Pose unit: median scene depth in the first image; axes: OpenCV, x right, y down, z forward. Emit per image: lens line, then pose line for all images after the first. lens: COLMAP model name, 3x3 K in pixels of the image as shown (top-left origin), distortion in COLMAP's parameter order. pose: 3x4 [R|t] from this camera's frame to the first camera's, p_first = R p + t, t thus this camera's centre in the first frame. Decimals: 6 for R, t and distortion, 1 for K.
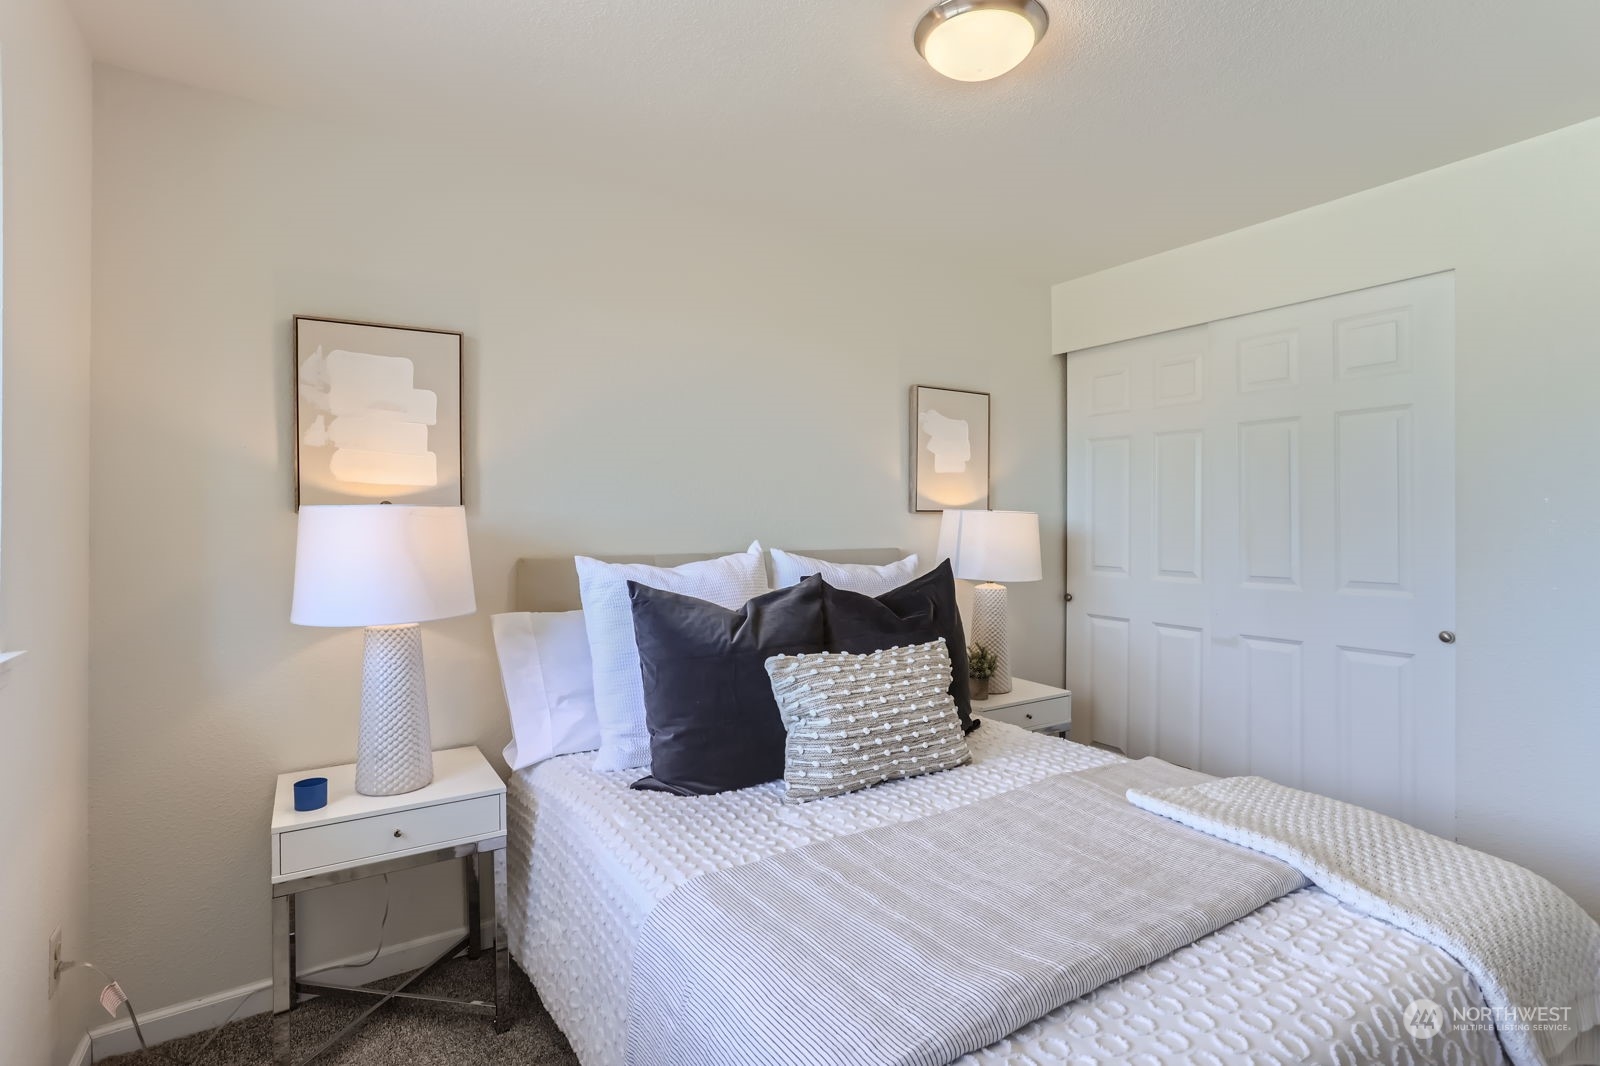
lens RADIAL K [[778.4, 0, 800.0], [0, 778.4, 533.0], [0, 0, 1]] dist [-0.038029, 0.023167]
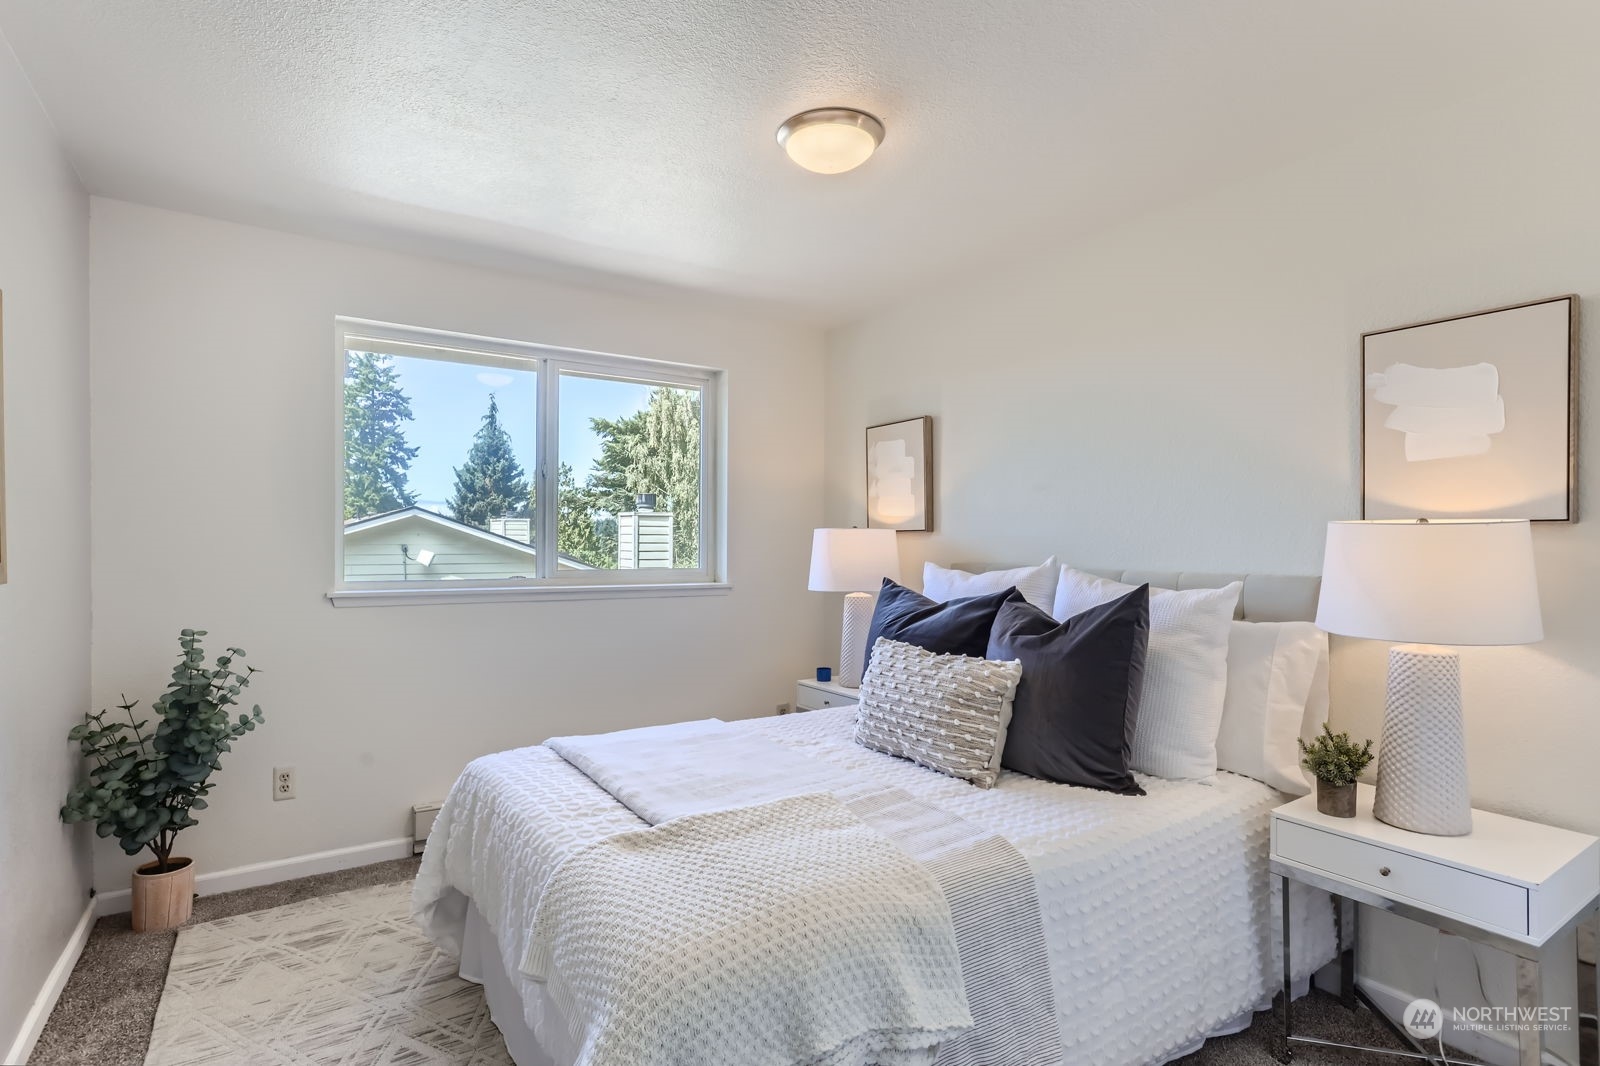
lens RADIAL K [[784.8, 0, 795.7], [0, 784.8, 536.6], [0, 0, 1]] dist [-0.042890, 0.025840]
pose [[0.024056, -0.000177, -0.999711, 1.175515], [-0.014968, 0.999888, -0.000537, -0.012392], [0.999599, 0.014976, 0.024050, 0.723233]]
